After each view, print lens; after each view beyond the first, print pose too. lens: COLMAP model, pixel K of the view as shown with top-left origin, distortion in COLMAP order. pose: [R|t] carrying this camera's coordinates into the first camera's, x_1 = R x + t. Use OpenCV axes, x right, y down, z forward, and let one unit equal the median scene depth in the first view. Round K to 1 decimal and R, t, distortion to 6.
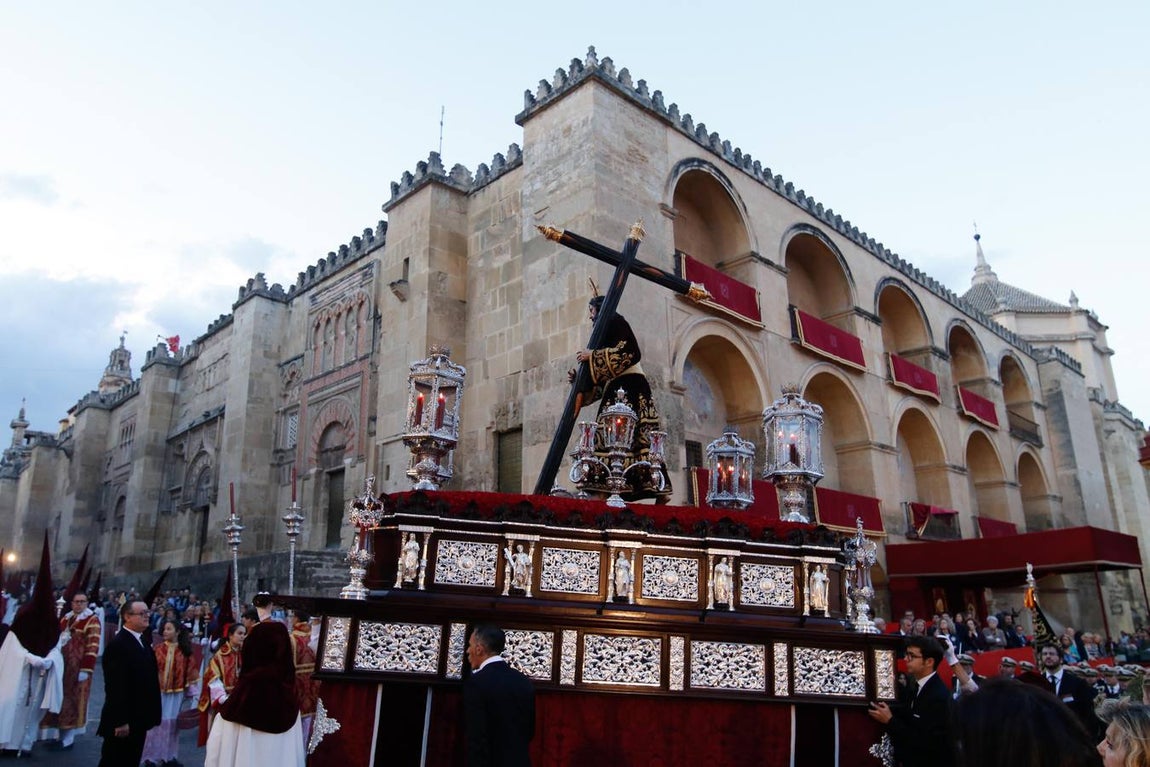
lens RADIAL K [[815.3, 0, 575.0], [0, 815.3, 383.5], [0, 0, 1]] dist [-0.008560, -0.002494]
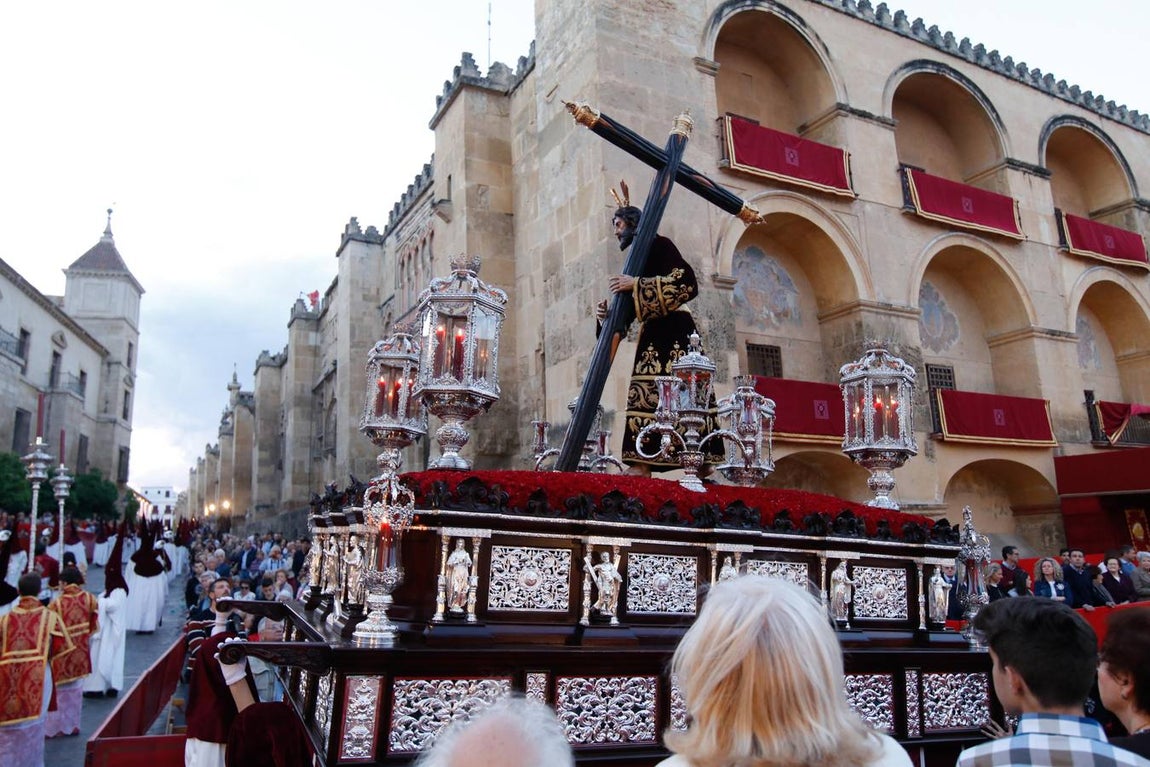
lens RADIAL K [[811.8, 0, 555.6], [0, 811.8, 384.7], [0, 0, 1]] dist [-0.011512, -0.003352]
pose [[0.956643, -0.073038, -0.281956, 0.144015], [0.096932, 0.992703, 0.071727, 0.026119], [0.274660, -0.095948, 0.956742, 0.127116]]
